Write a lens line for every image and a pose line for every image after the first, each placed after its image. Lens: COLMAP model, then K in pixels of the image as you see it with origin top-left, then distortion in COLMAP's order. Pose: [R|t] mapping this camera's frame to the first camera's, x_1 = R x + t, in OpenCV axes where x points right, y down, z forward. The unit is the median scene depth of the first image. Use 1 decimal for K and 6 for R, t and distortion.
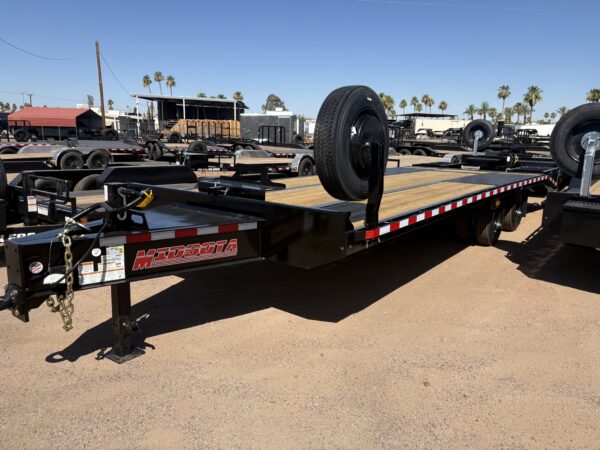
lens RADIAL K [[445.7, 0, 300.0], [0, 445.7, 225.0], [0, 0, 1]] dist [0.015629, 0.001073]
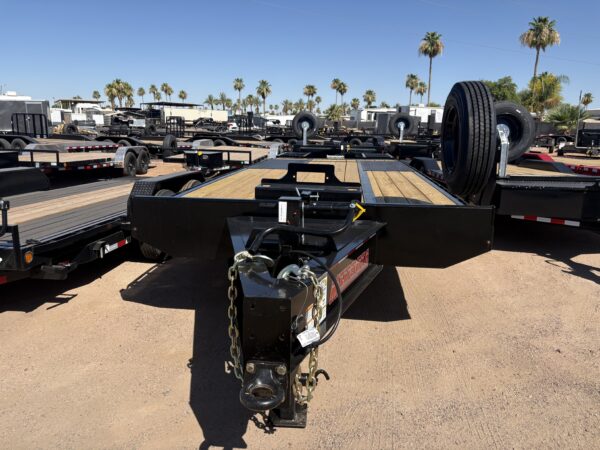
lens RADIAL K [[445.7, 0, 300.0], [0, 445.7, 225.0], [0, 0, 1]] dist [0.015629, 0.001073]
pose [[0.853867, -0.116294, 0.507333, -0.198221], [0.104546, 0.993175, 0.051706, -0.021504], [-0.509884, 0.008889, 0.860197, 0.085308]]
